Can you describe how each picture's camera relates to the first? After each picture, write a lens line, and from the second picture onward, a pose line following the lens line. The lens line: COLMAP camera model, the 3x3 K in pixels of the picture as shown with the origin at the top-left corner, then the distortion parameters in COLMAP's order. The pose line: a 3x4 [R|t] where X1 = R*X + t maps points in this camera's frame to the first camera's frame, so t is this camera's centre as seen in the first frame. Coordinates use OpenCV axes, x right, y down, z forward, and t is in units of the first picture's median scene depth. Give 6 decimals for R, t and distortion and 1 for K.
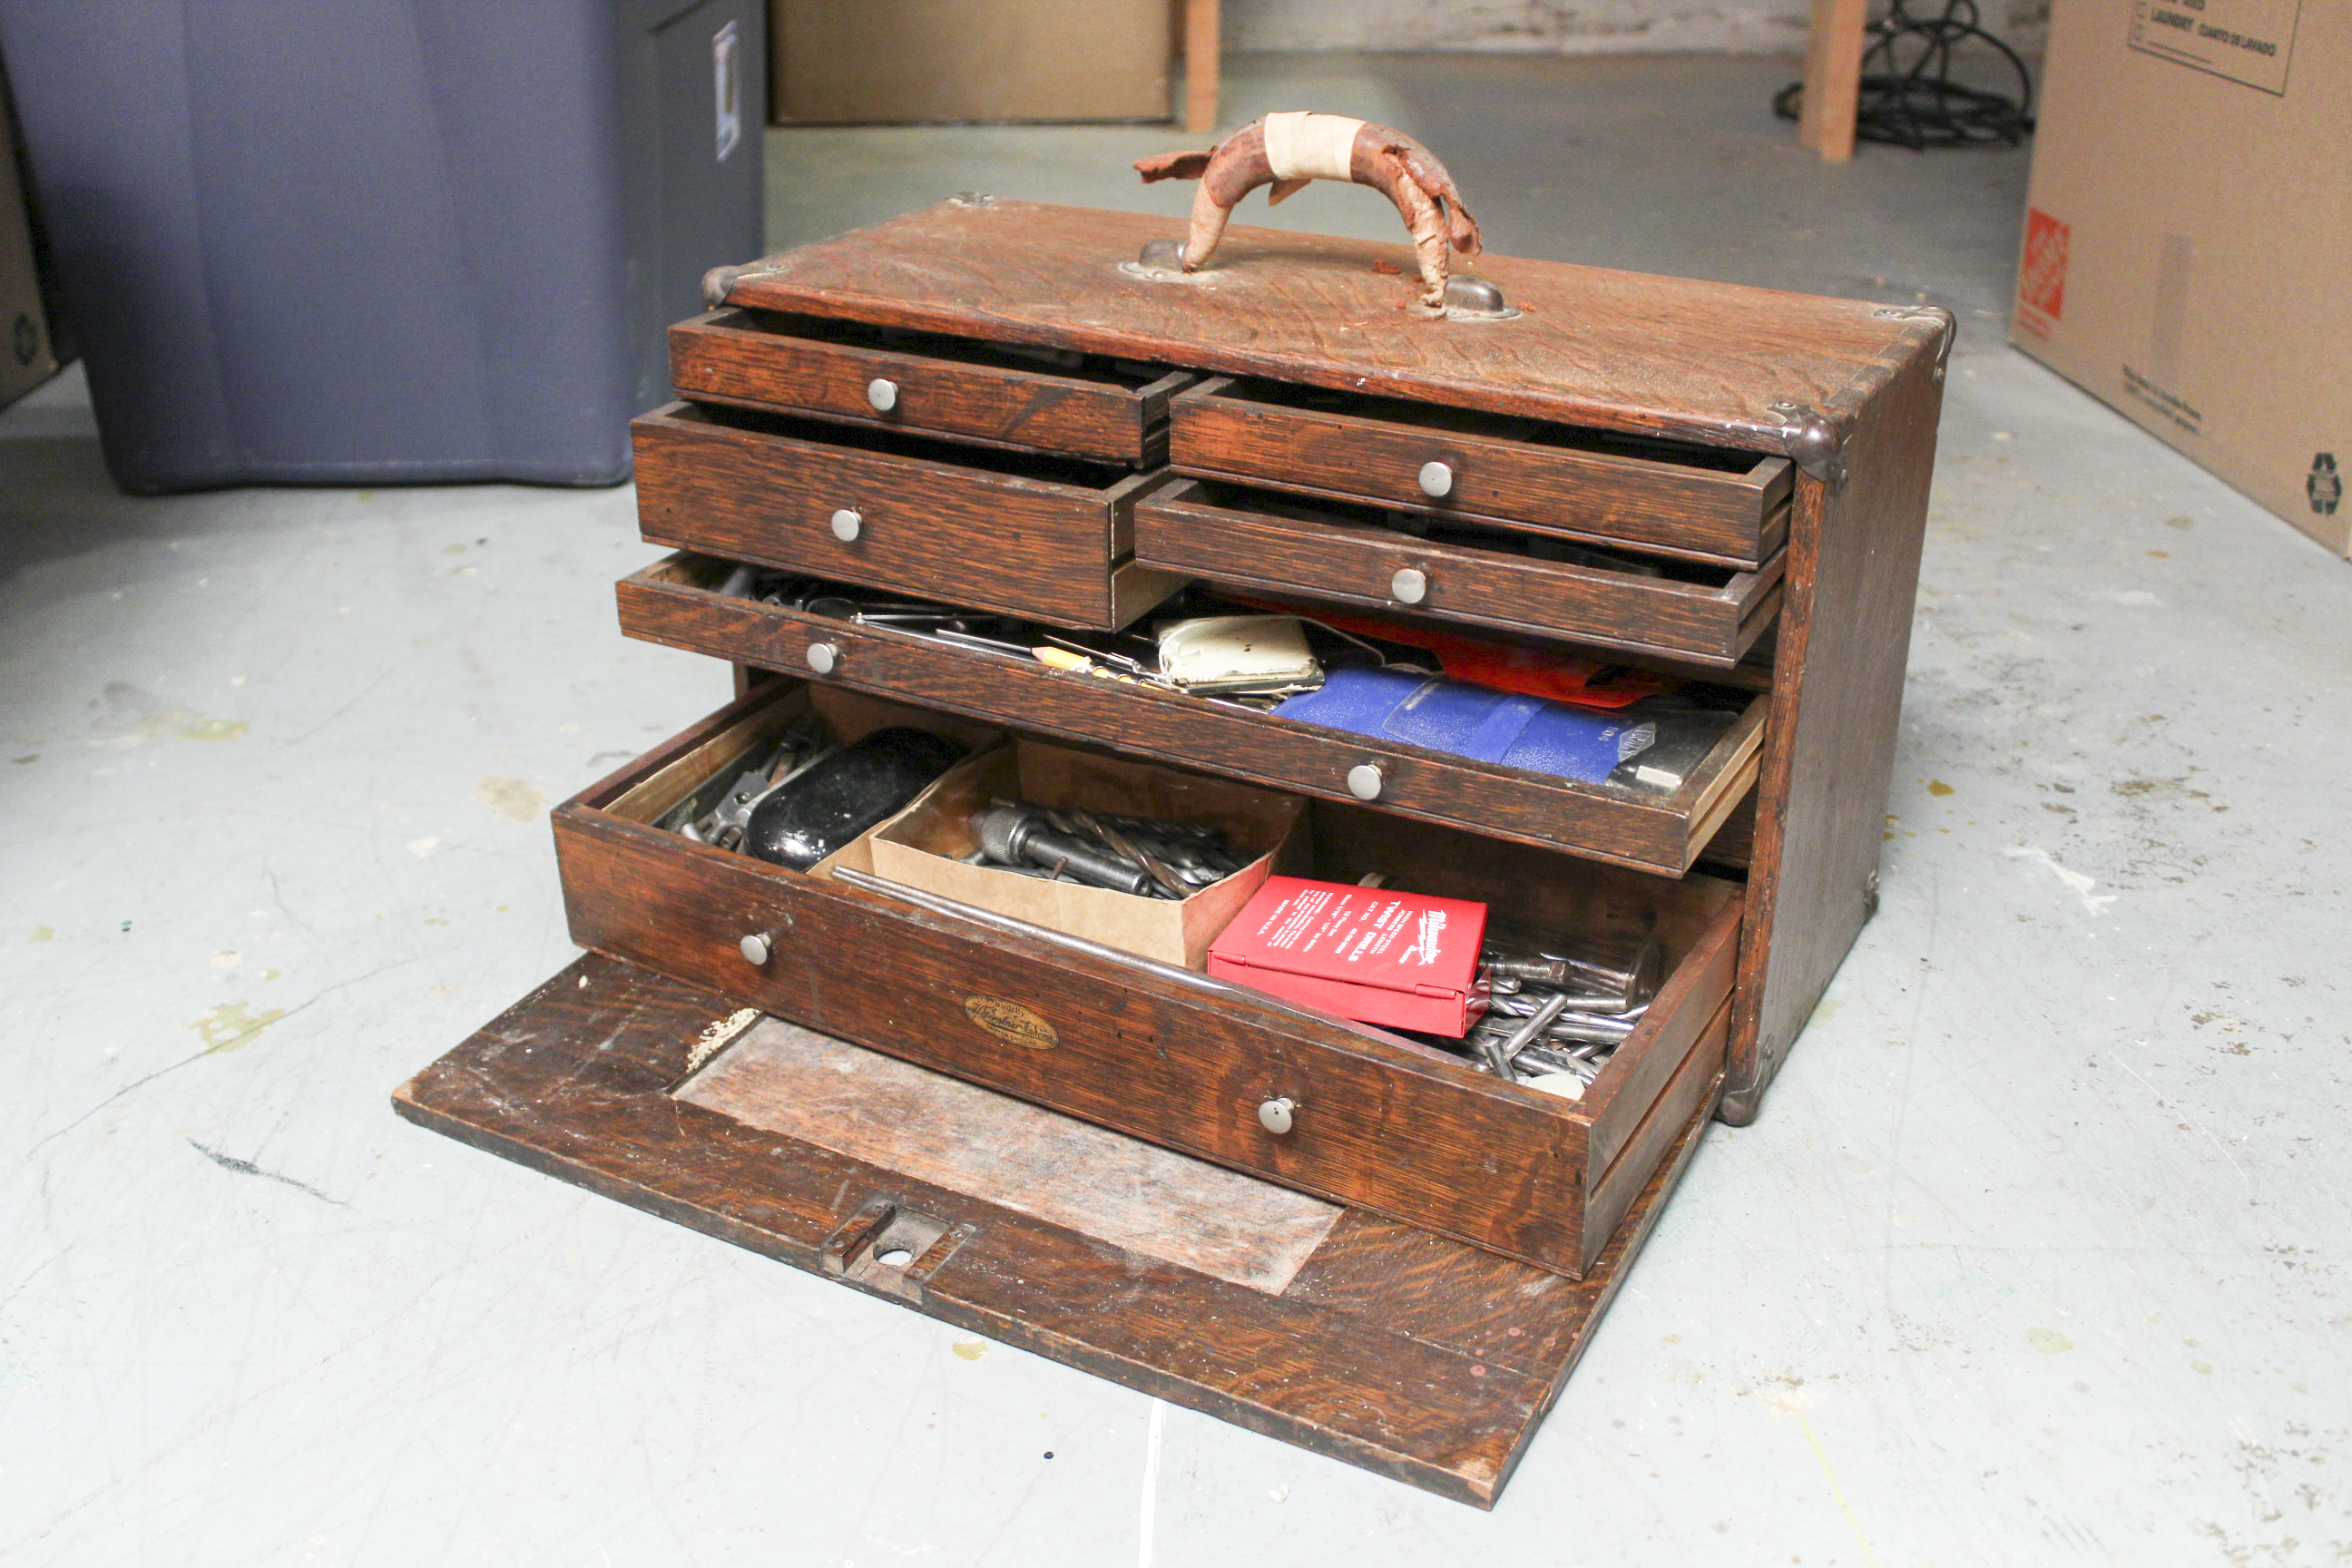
lens RADIAL K [[2456.2, 0, 1176.0], [0, 2456.2, 784.0], [0, 0, 1]] dist [-0.129785, 0.165875]
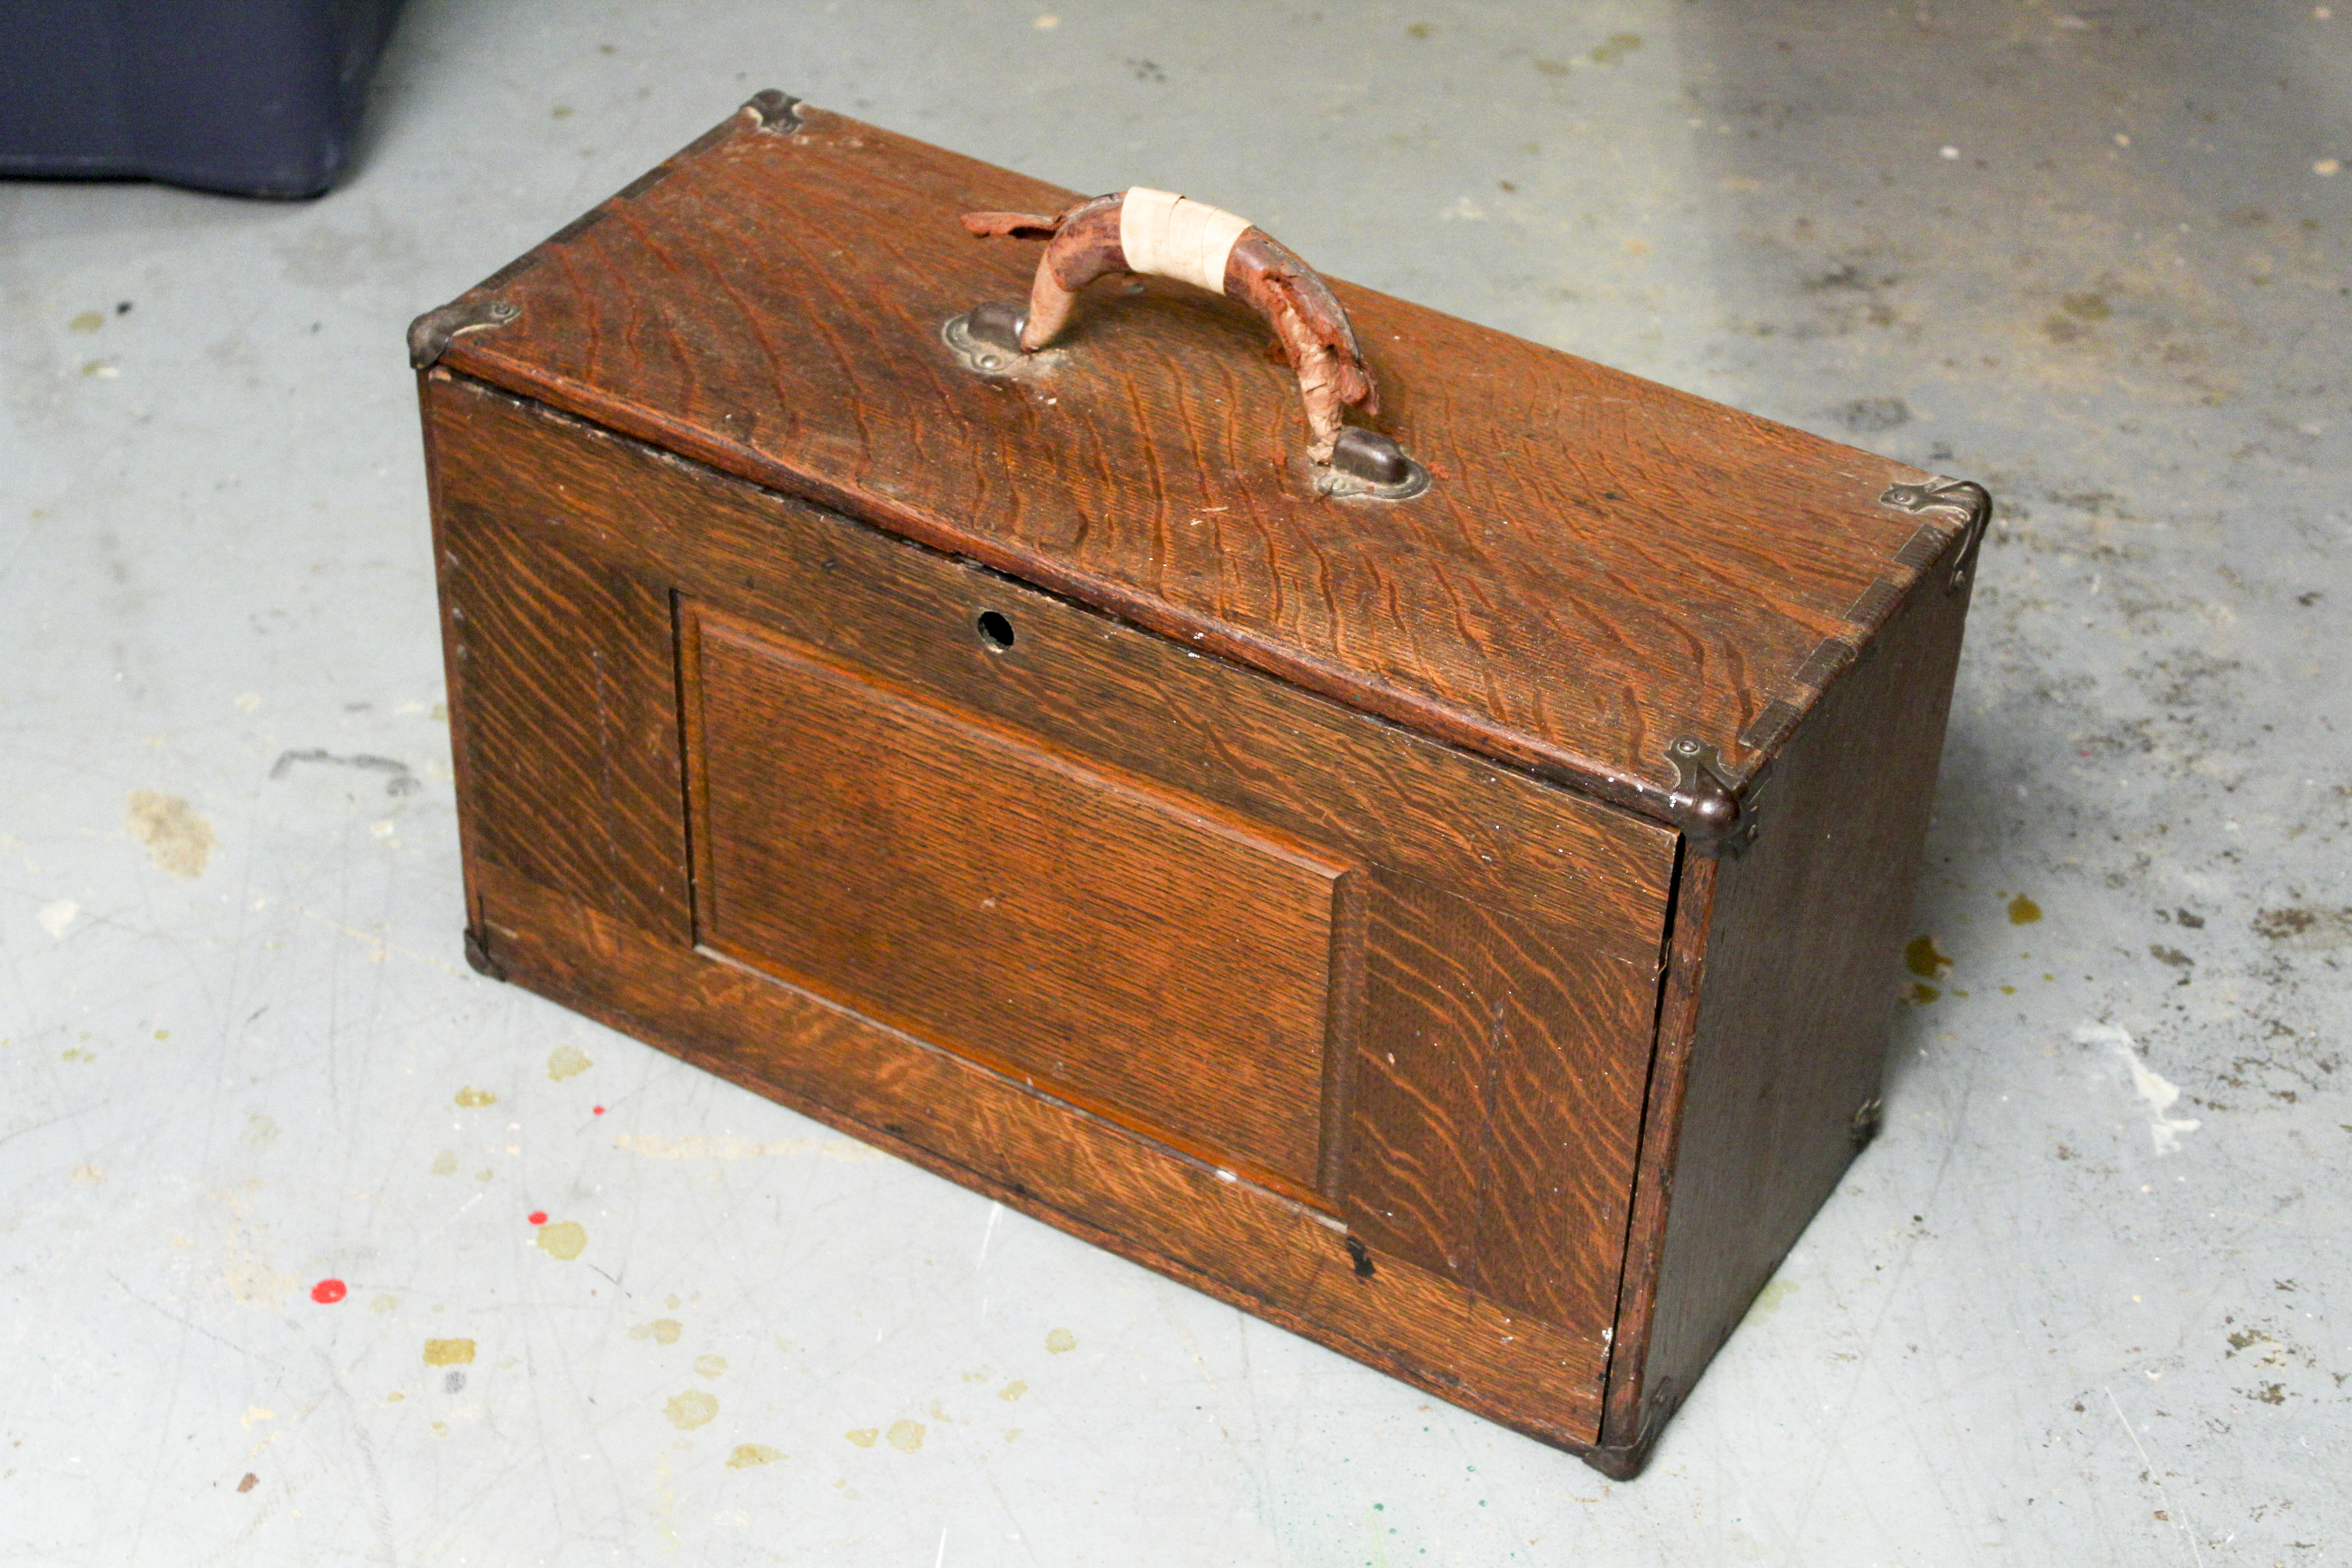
lens RADIAL K [[4154.7, 0, 1176.0], [0, 4154.7, 784.0], [0, 0, 1]] dist [-0.016591, 0.214819]
pose [[0.998432, 0.050967, -0.023138, 0.089744], [-0.044613, 0.974264, 0.220953, -0.369221], [0.033803, -0.219574, 0.975010, -0.323855]]
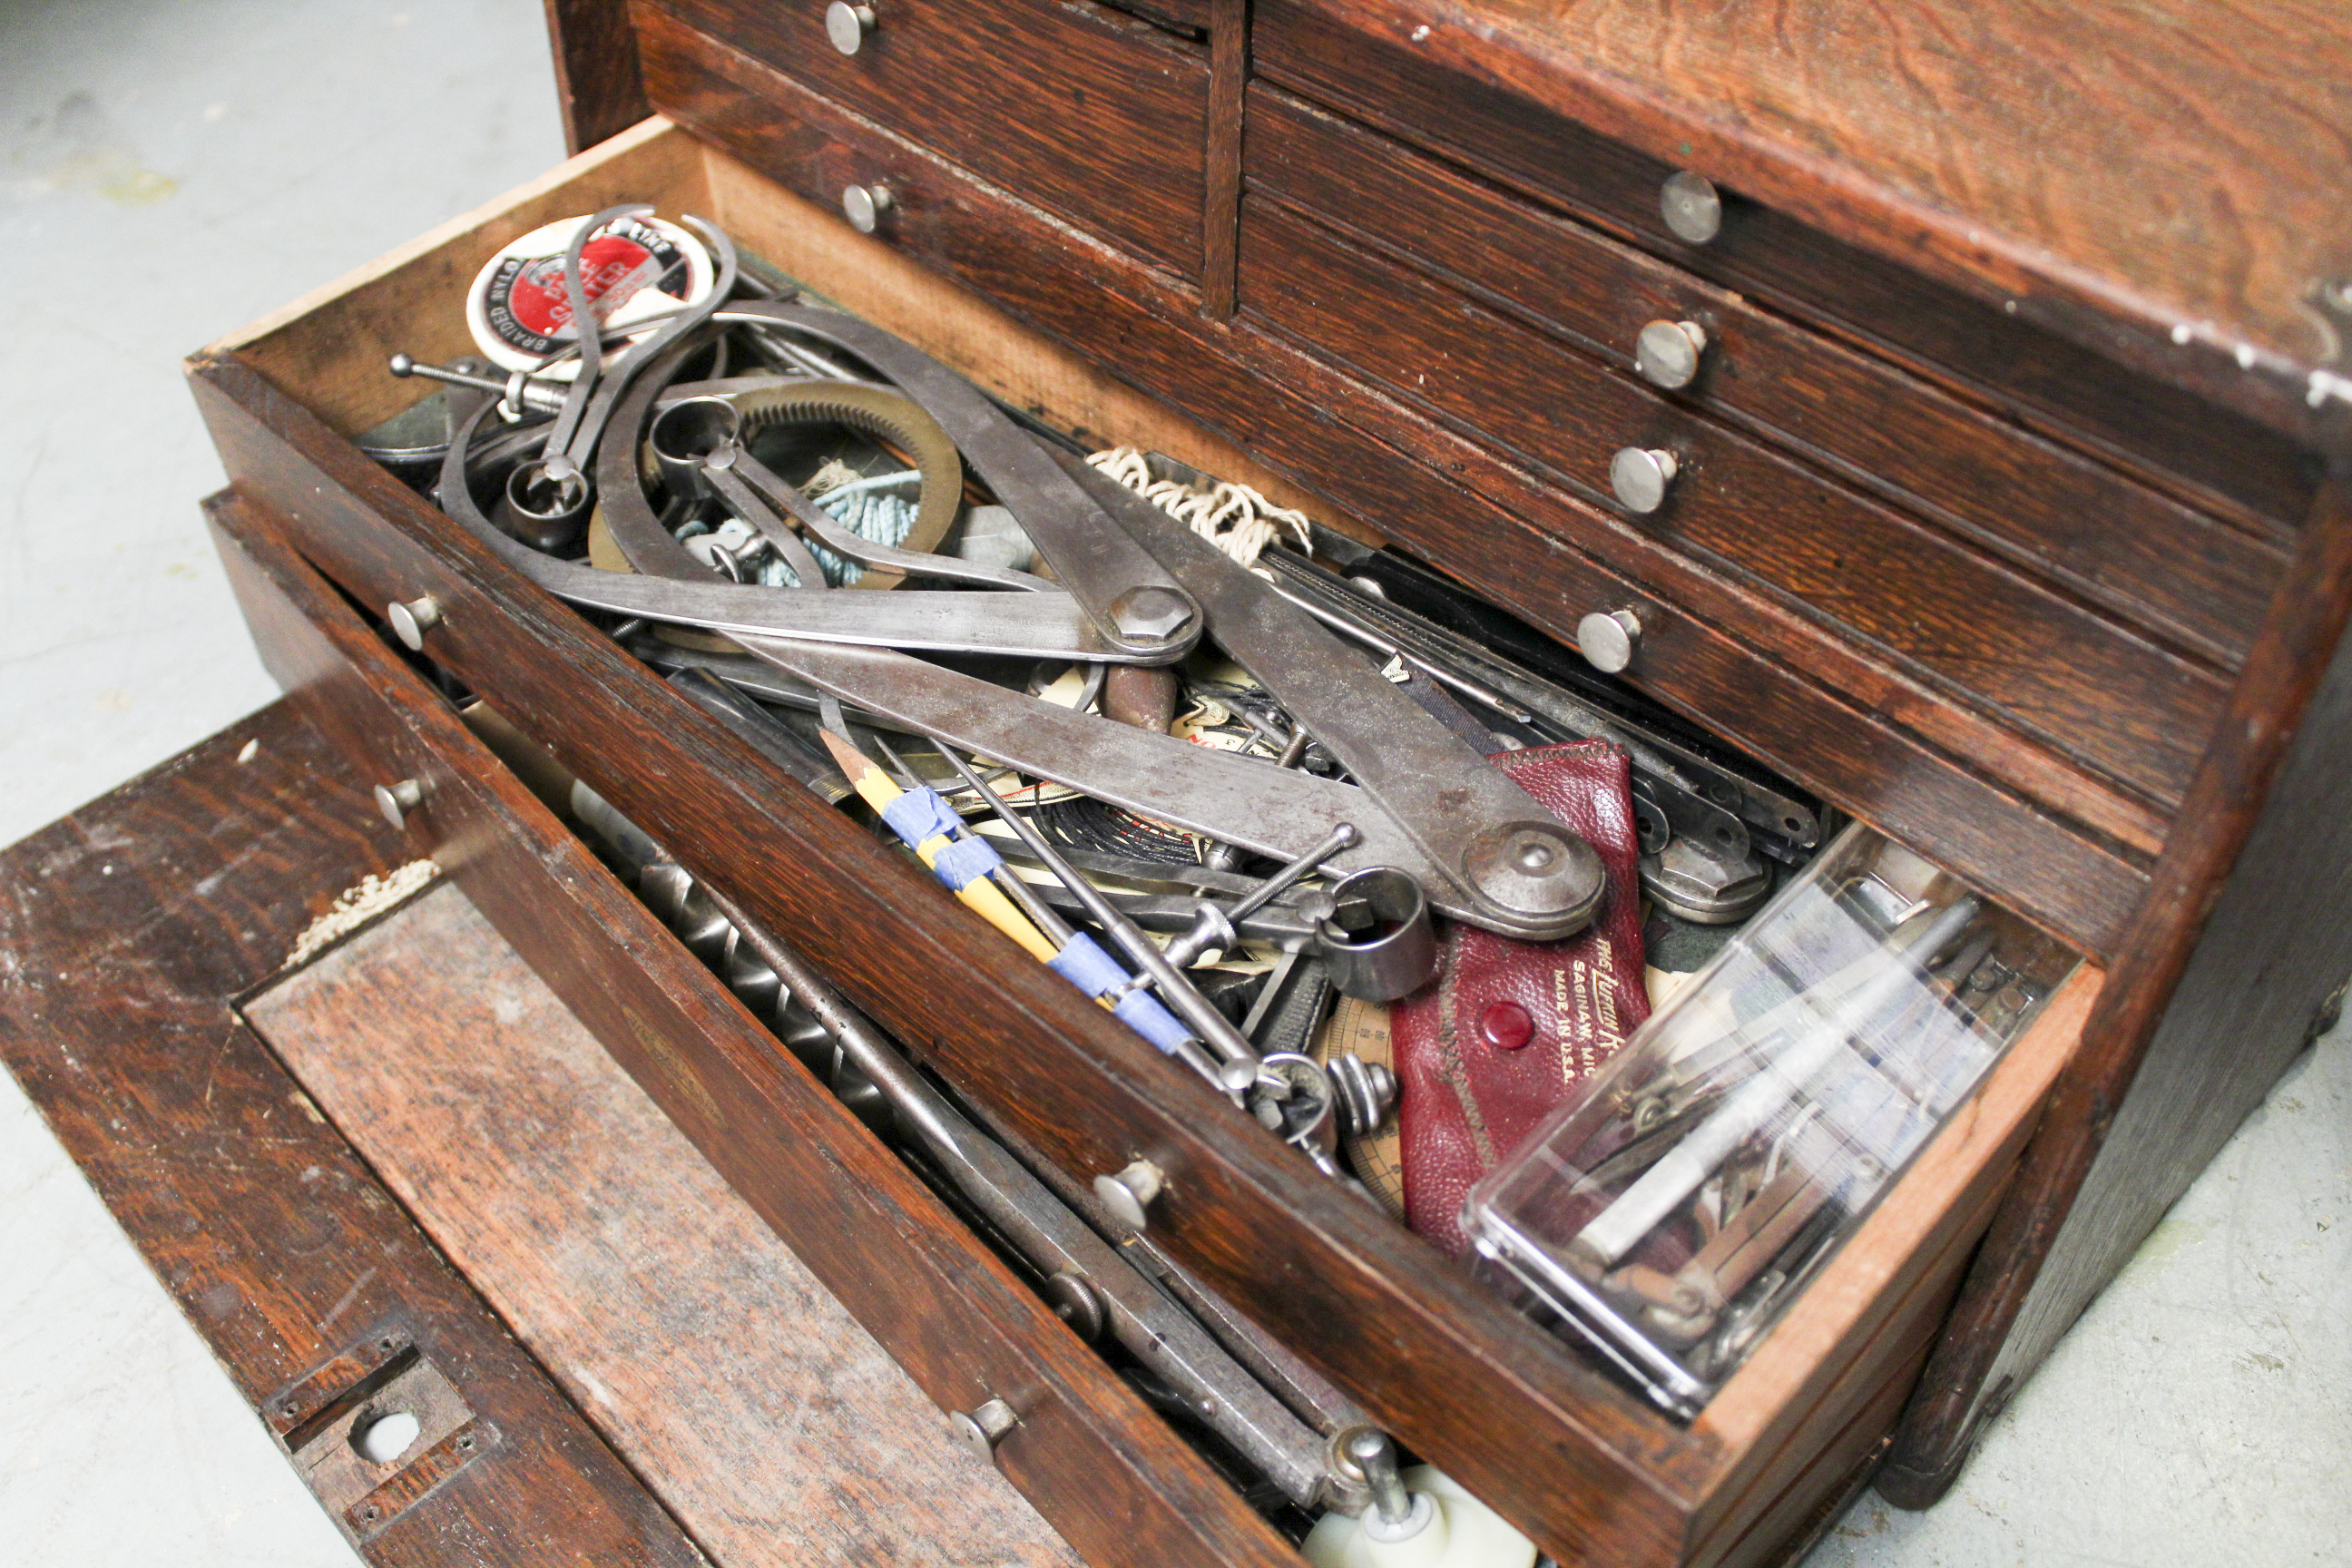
lens RADIAL K [[2242.9, 0, 1176.0], [0, 2242.9, 784.0], [0, 0, 1]] dist [-0.131501, 0.125995]
pose [[0.953967, 0.213132, -0.211003, 0.130614], [-0.139715, 0.938361, 0.316162, -0.136563], [0.265381, -0.272128, 0.924943, 0.490344]]
